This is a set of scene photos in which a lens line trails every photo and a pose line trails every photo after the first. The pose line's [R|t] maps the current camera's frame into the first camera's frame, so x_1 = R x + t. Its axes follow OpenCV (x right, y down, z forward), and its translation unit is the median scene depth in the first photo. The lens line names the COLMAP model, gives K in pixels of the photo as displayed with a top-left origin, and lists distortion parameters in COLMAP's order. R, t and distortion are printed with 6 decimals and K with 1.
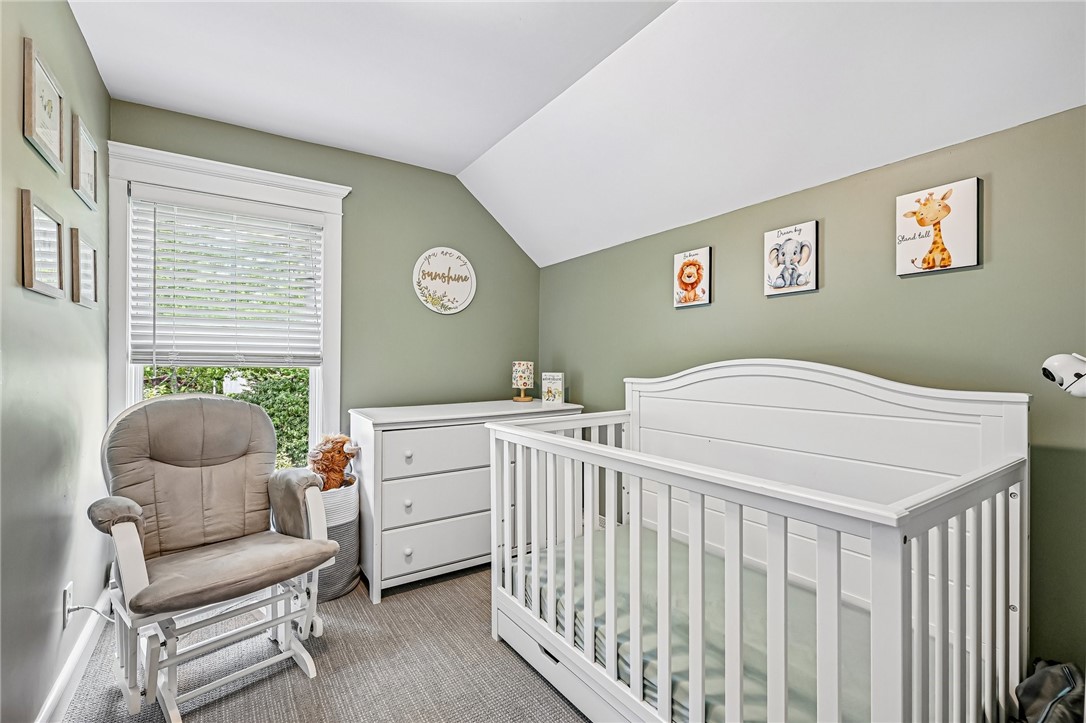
lens RADIAL K [[491.4, 0, 544.6], [0, 491.4, 361.7], [0, 0, 1]] dist [-0.001251, 0.001116]
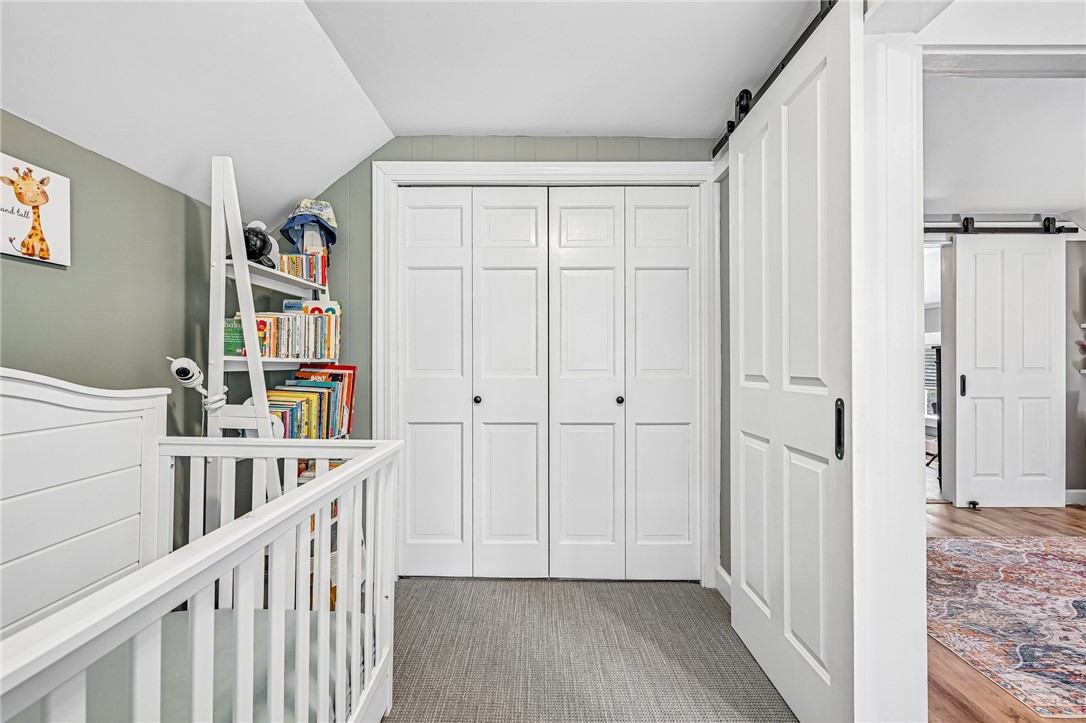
lens RADIAL K [[491.4, 0, 540.8], [0, 491.4, 361.2], [0, 0, 1]] dist [-0.001251, 0.001116]
pose [[-0.828215, 0.001463, 0.560409, -0.451596], [0.000257, 0.999997, -0.002231, -0.000910], [-0.560411, -0.001704, -0.828213, 1.220411]]
